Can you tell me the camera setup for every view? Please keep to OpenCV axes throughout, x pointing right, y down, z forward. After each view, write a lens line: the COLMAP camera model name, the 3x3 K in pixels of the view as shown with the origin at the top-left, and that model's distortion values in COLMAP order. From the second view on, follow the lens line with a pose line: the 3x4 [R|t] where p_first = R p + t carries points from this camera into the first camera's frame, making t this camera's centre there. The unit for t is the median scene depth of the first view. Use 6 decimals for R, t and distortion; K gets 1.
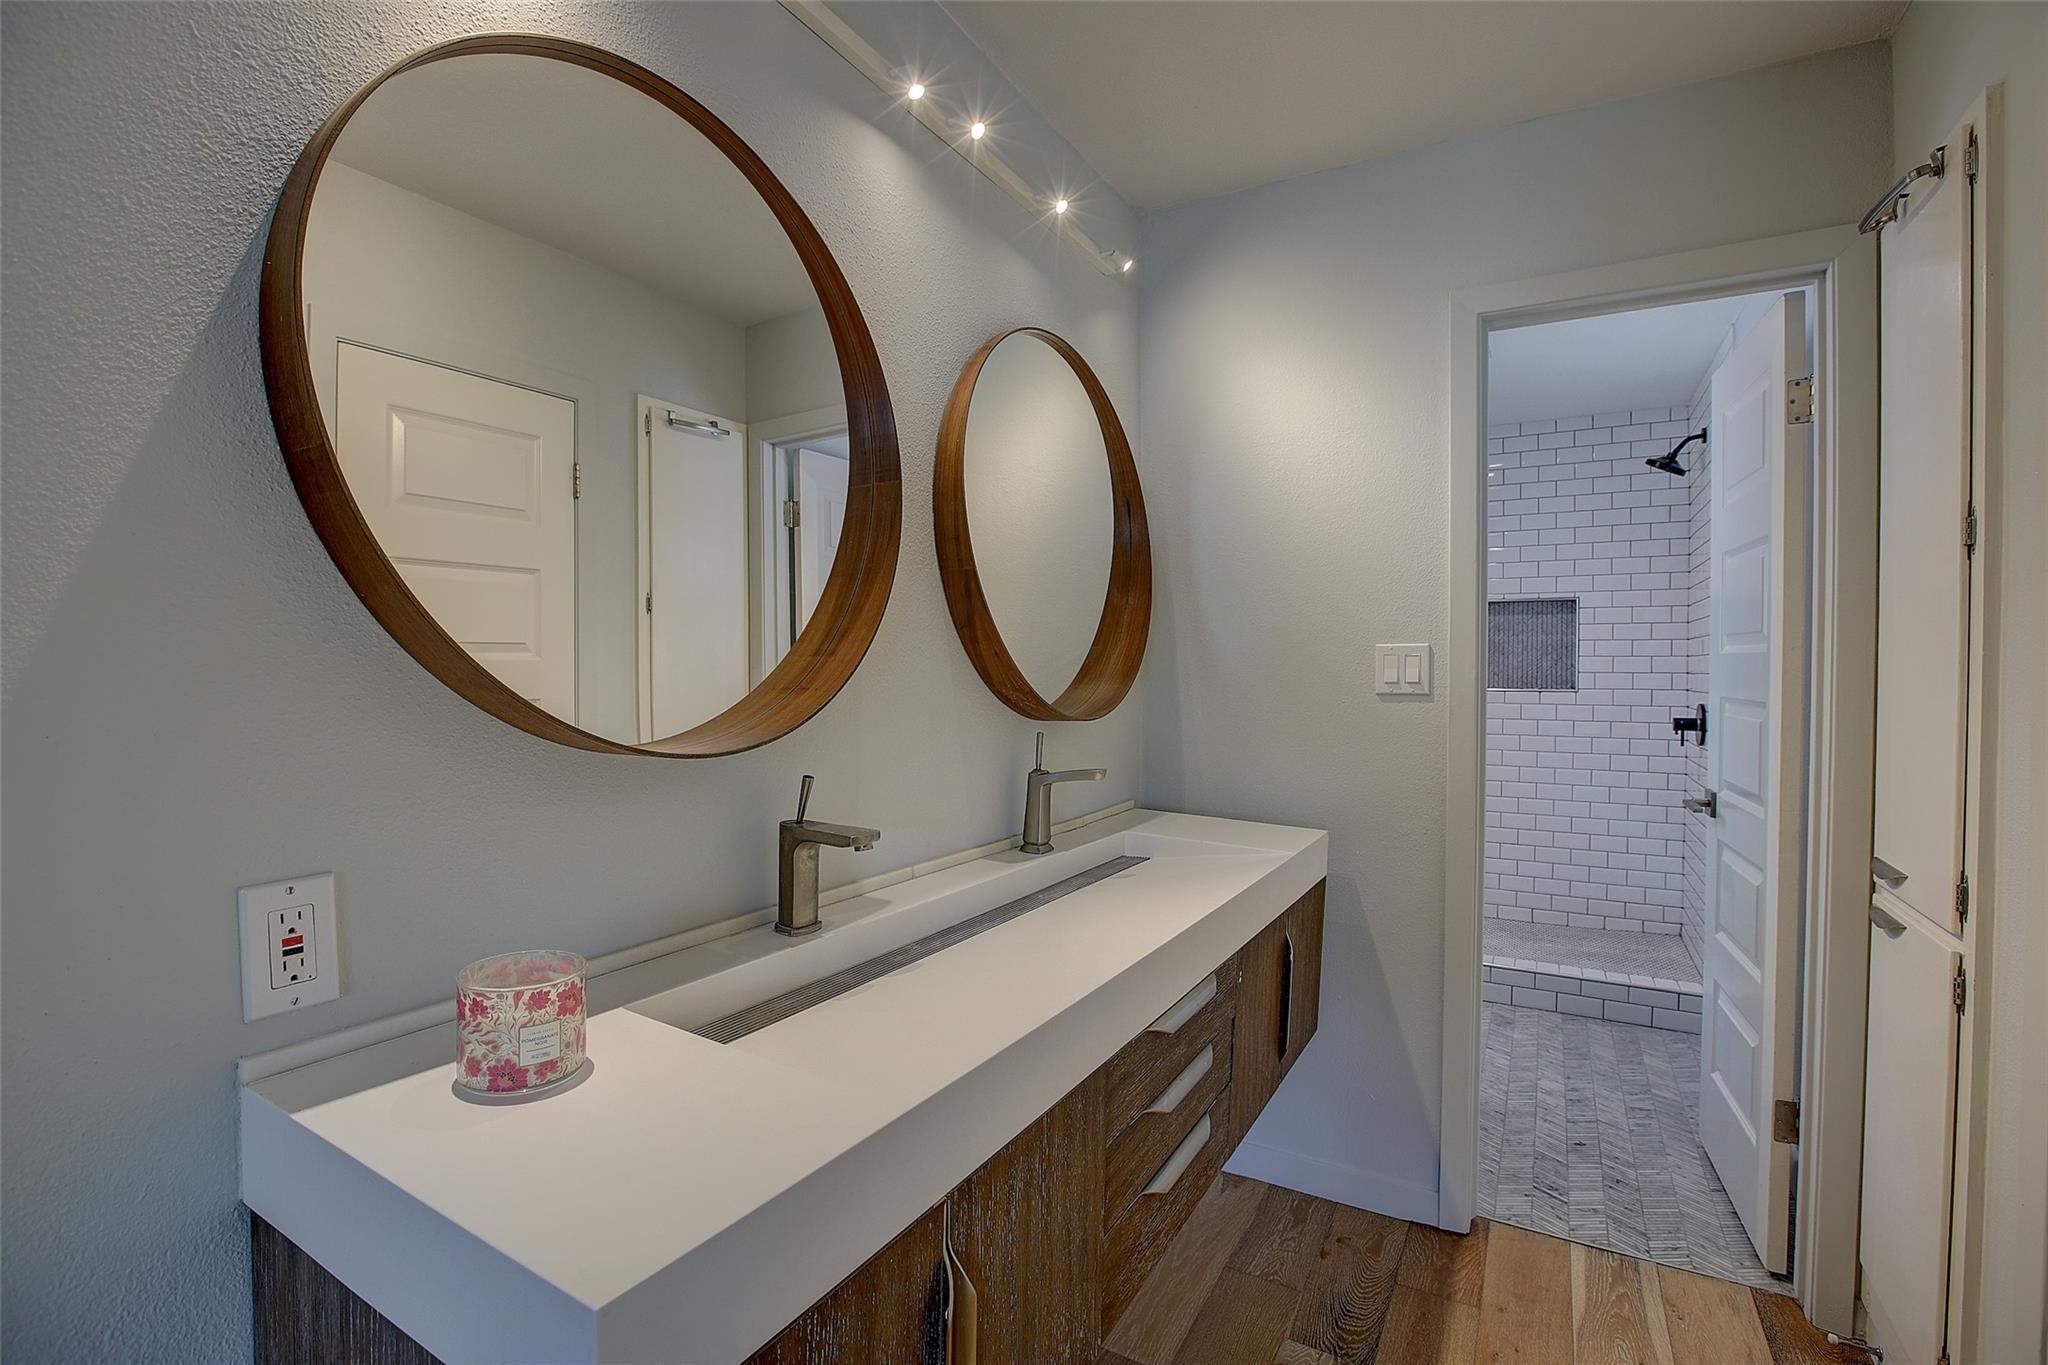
lens RADIAL K [[918.8, 0, 1030.1], [0, 918.8, 679.1], [0, 0, 1]] dist [-0.058808, 0.023910]
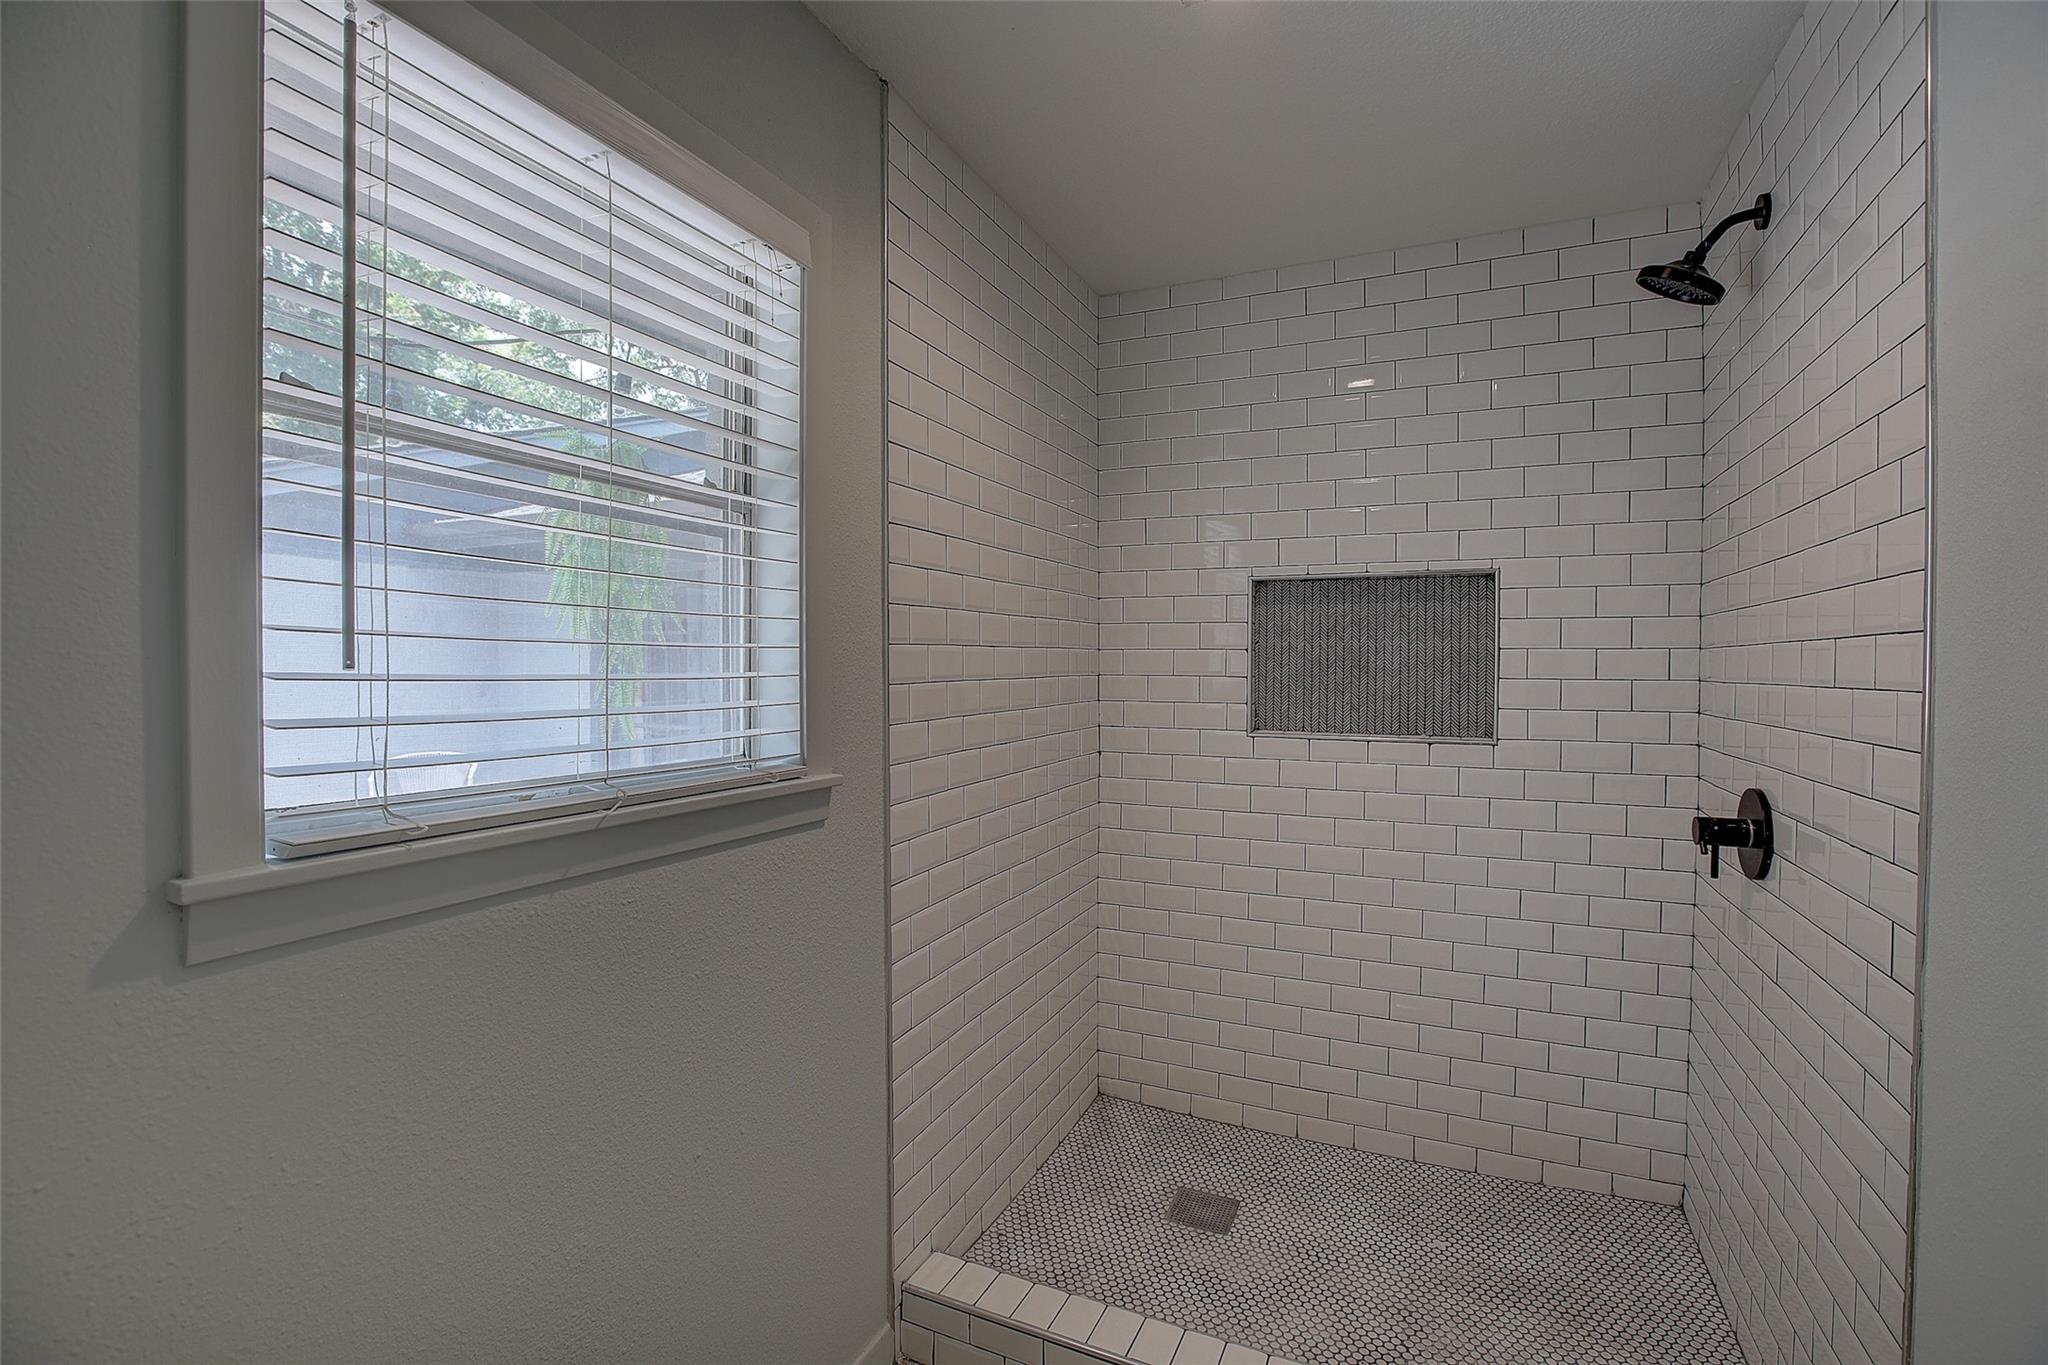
lens RADIAL K [[918.8, 0, 1030.1], [0, 918.8, 679.1], [0, 0, 1]] dist [-0.058808, 0.023910]
pose [[0.997169, 0.000327, 0.075196, 0.292217], [-0.000543, 0.999996, 0.002850, -0.026524], [-0.075194, -0.002883, 0.997165, 0.488093]]
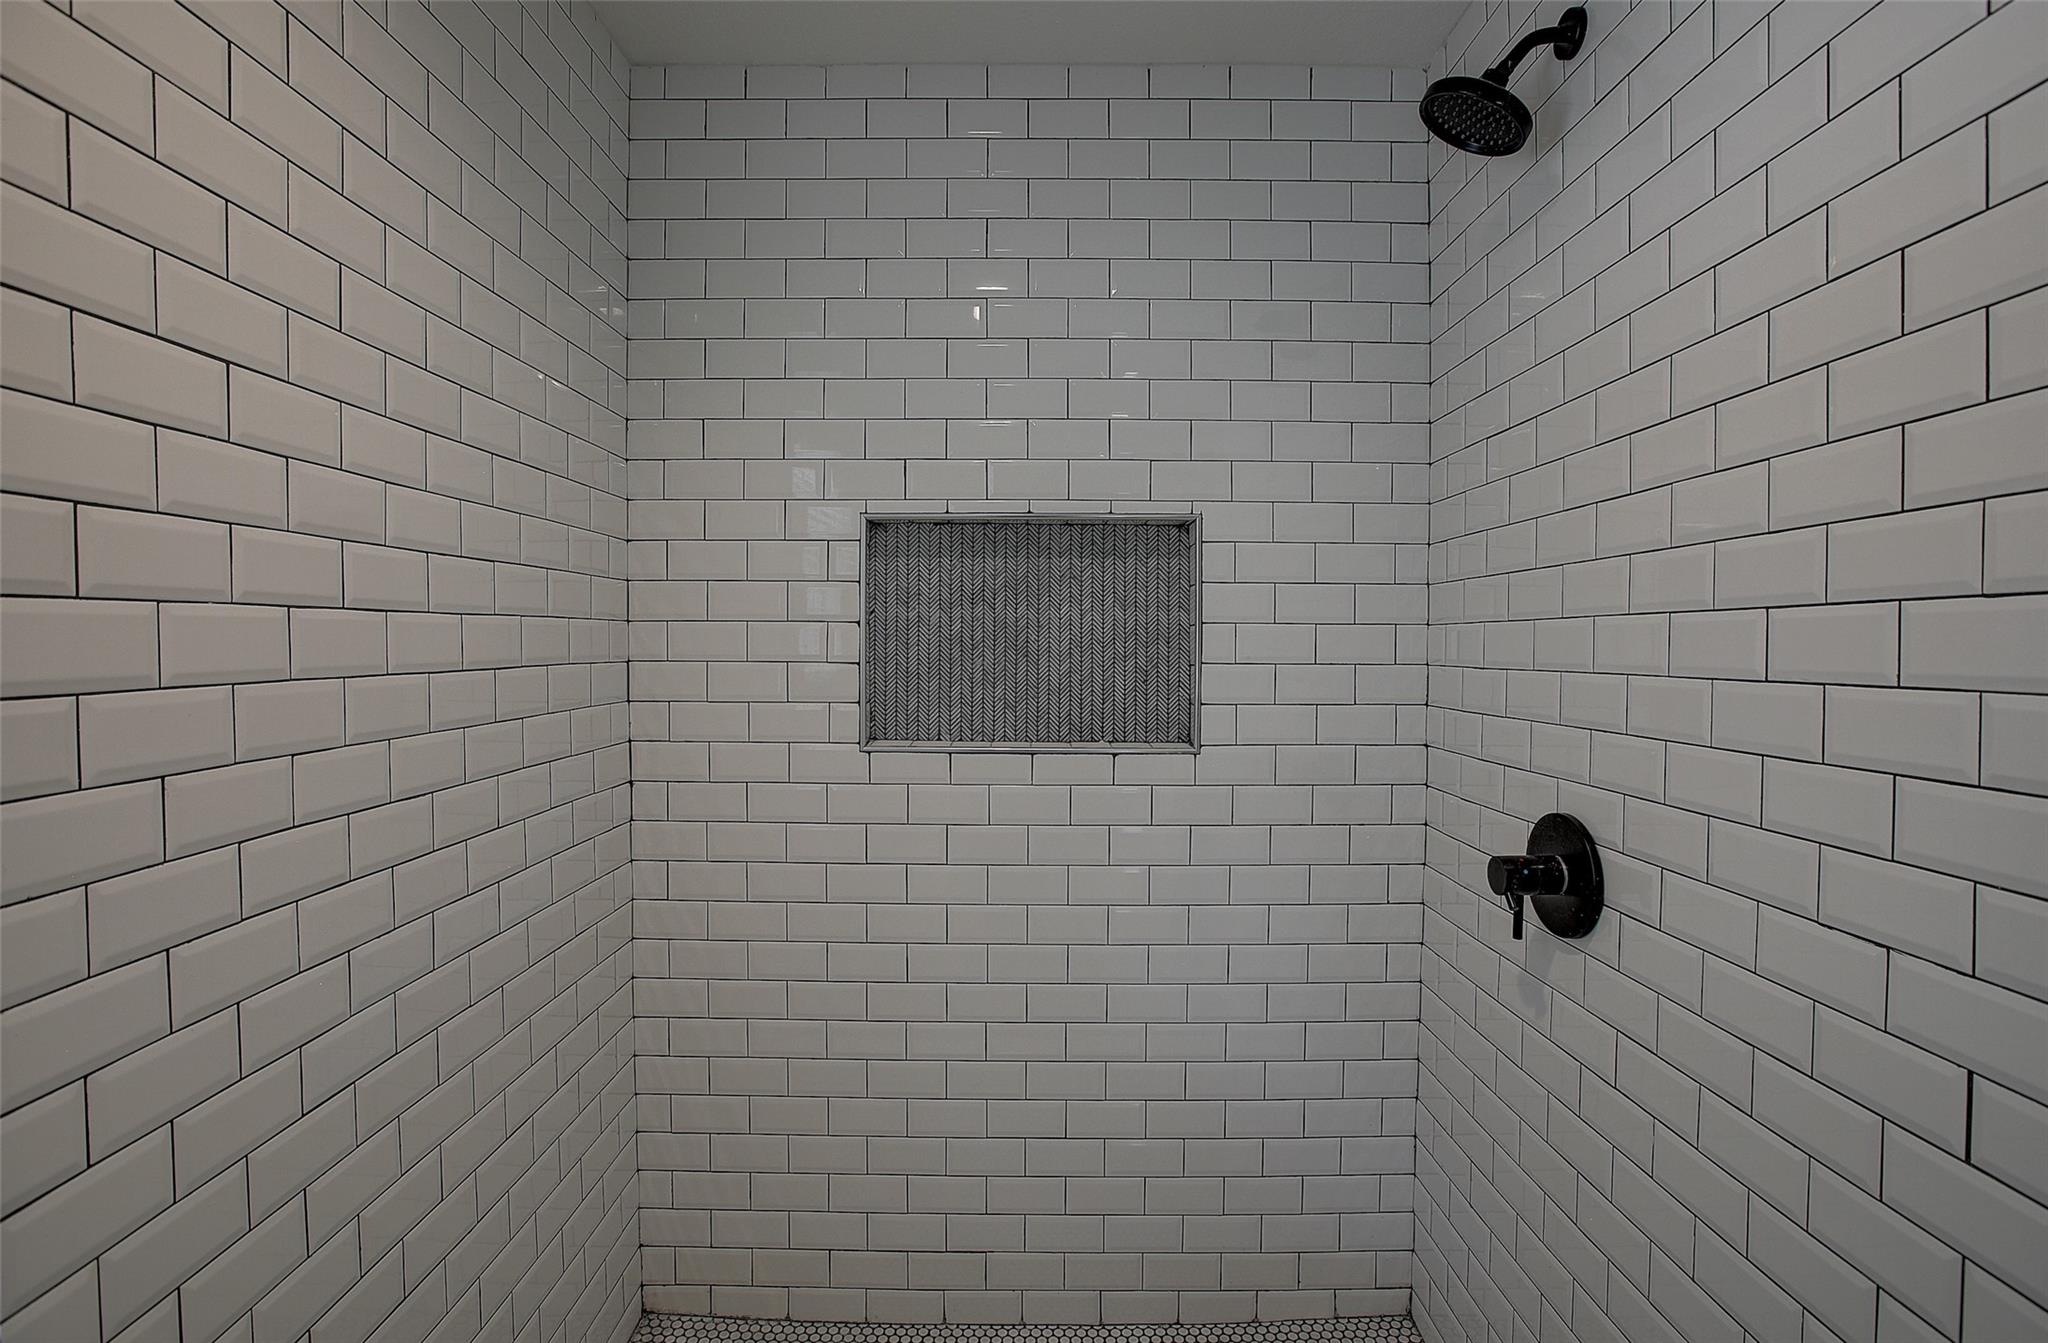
lens RADIAL K [[954.1, 0, 1024.0], [0, 954.1, 671.5], [0, 0, 1]] dist [-0.046925, 0.000190]
pose [[0.876481, -0.011451, 0.481300, 0.342034], [0.004357, 0.999865, 0.015854, -0.028905], [-0.481417, -0.011799, 0.876412, 0.678213]]
